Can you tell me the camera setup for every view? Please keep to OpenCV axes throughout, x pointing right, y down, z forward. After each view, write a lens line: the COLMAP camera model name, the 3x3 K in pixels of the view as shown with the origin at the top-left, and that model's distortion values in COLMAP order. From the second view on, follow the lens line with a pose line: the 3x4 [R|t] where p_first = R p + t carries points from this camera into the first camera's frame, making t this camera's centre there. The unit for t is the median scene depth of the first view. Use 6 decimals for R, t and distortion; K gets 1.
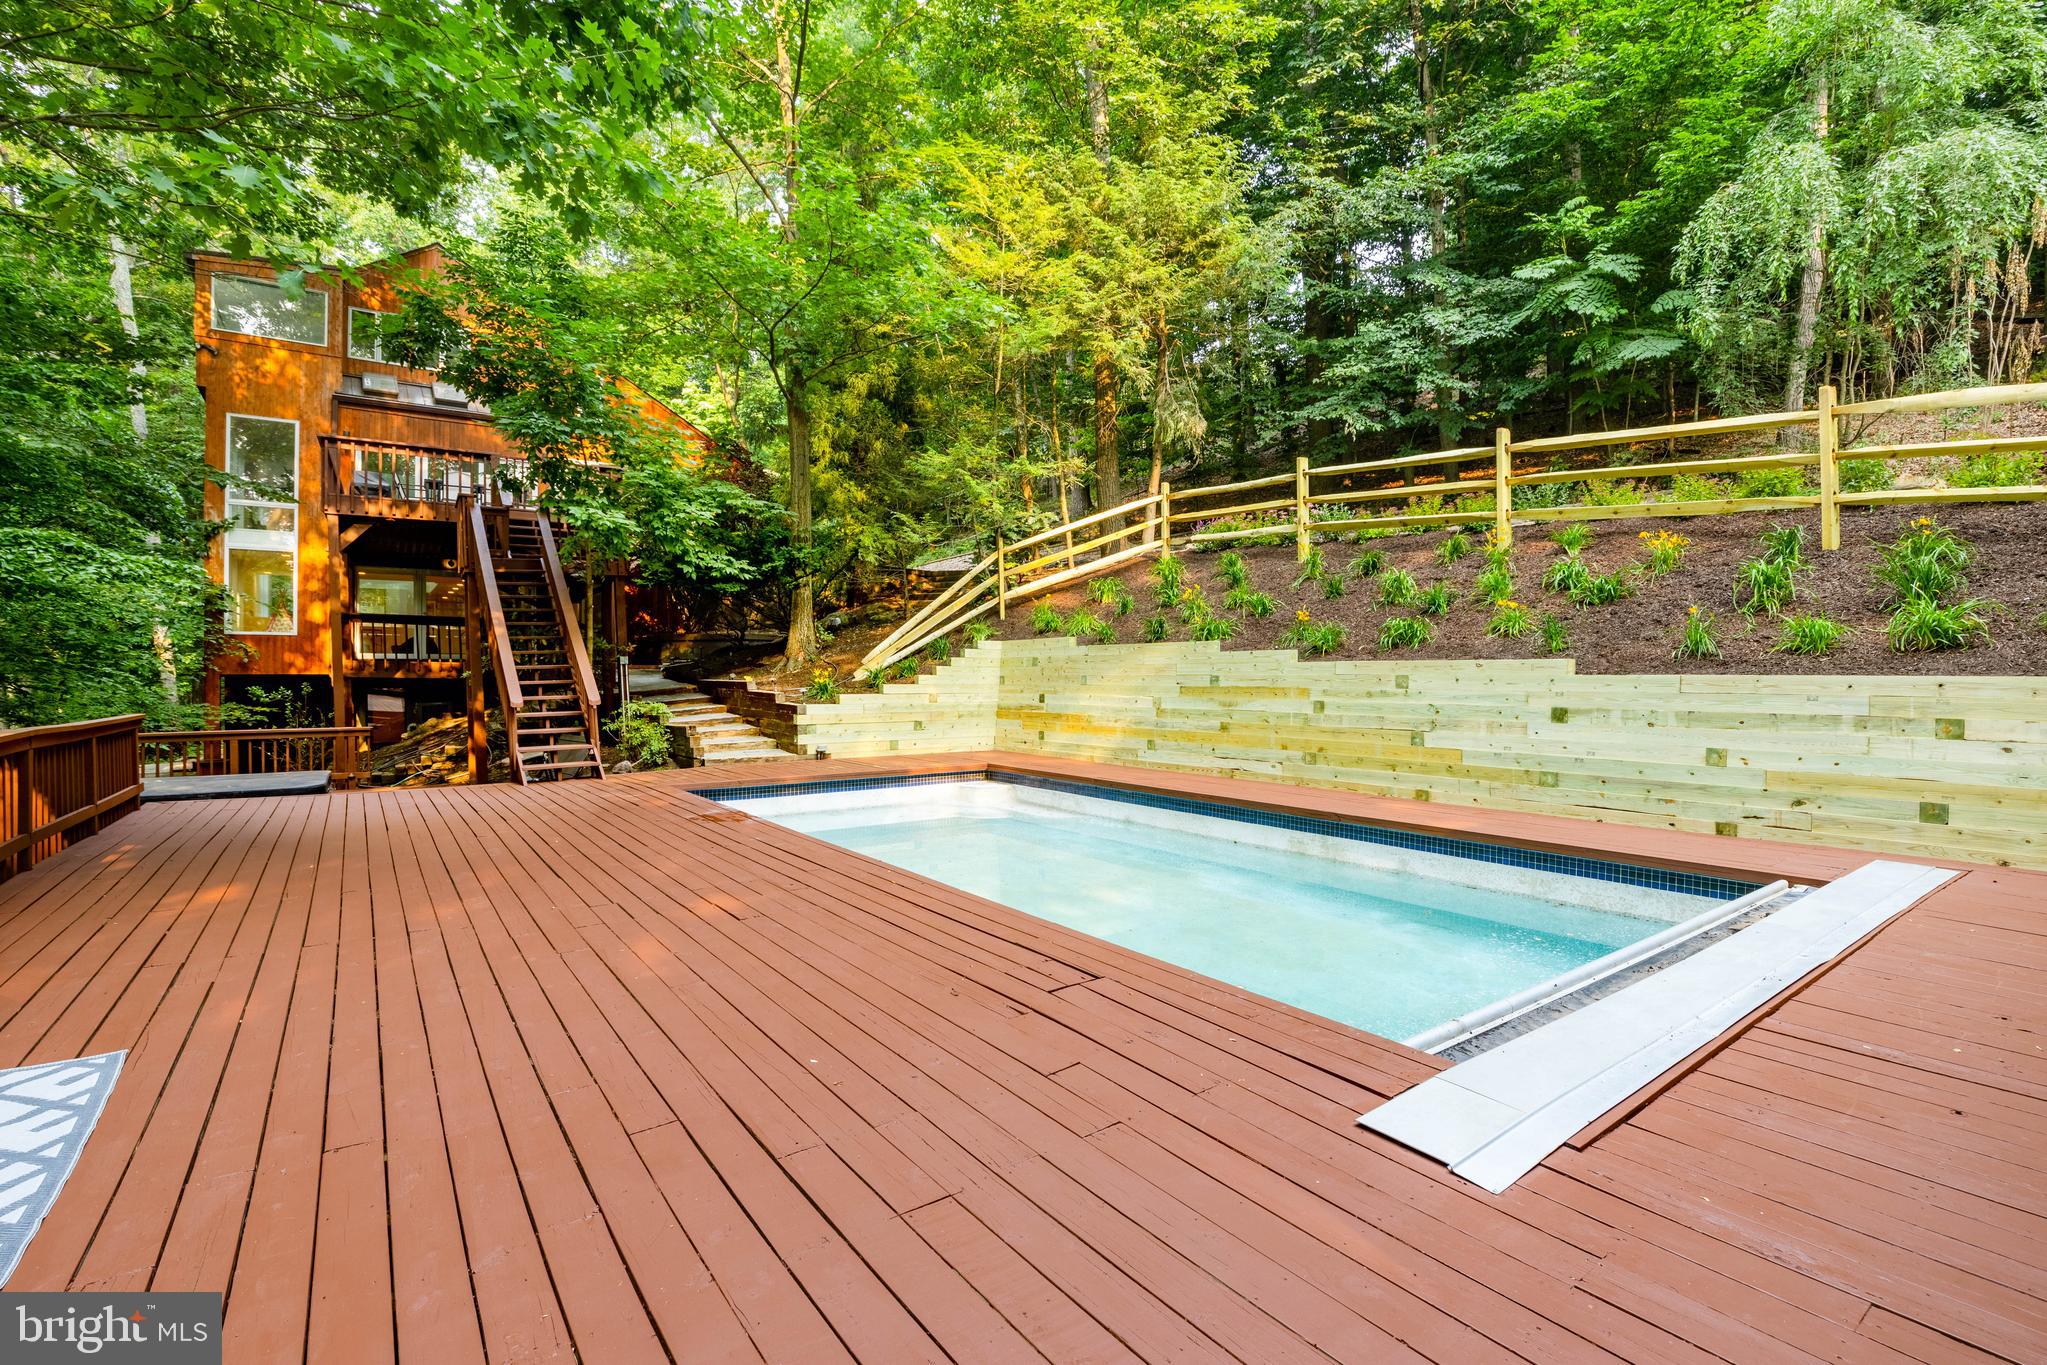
lens RADIAL K [[942.9, 0, 1021.1], [0, 942.9, 684.4], [0, 0, 1]] dist [-0.046493, 0.009006]
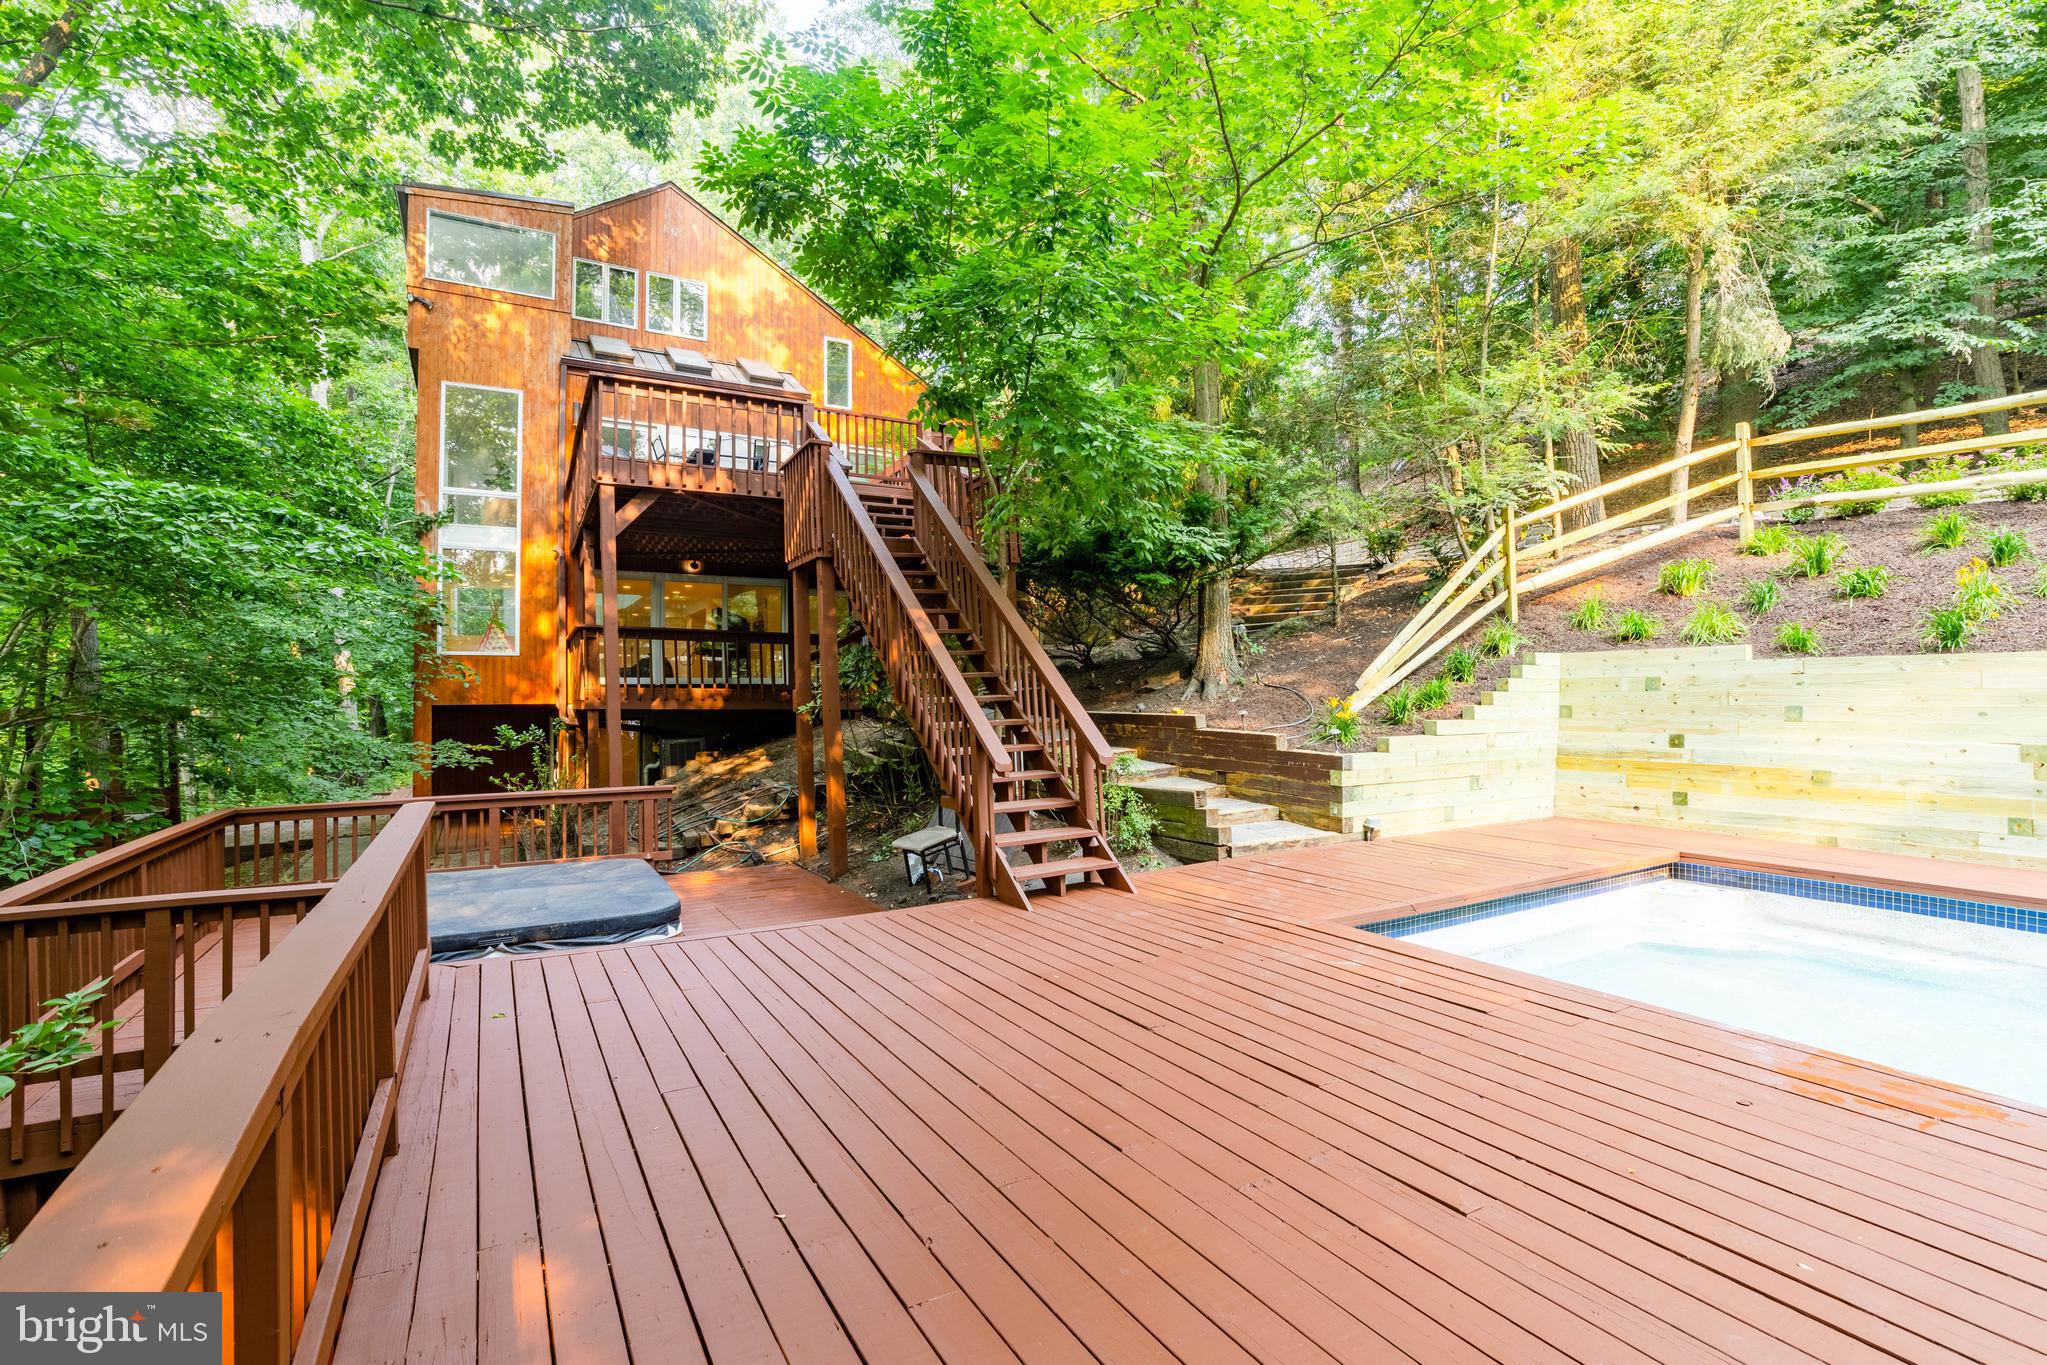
lens RADIAL K [[919.9, 0, 959.5], [0, 919.9, 661.0], [0, 0, 1]] dist [-0.002168, 0.000210]
pose [[0.990729, -0.009341, -0.135534, -0.350805], [0.002817, 0.998832, -0.048244, -0.009745], [0.135826, 0.047415, 0.989597, 0.304699]]
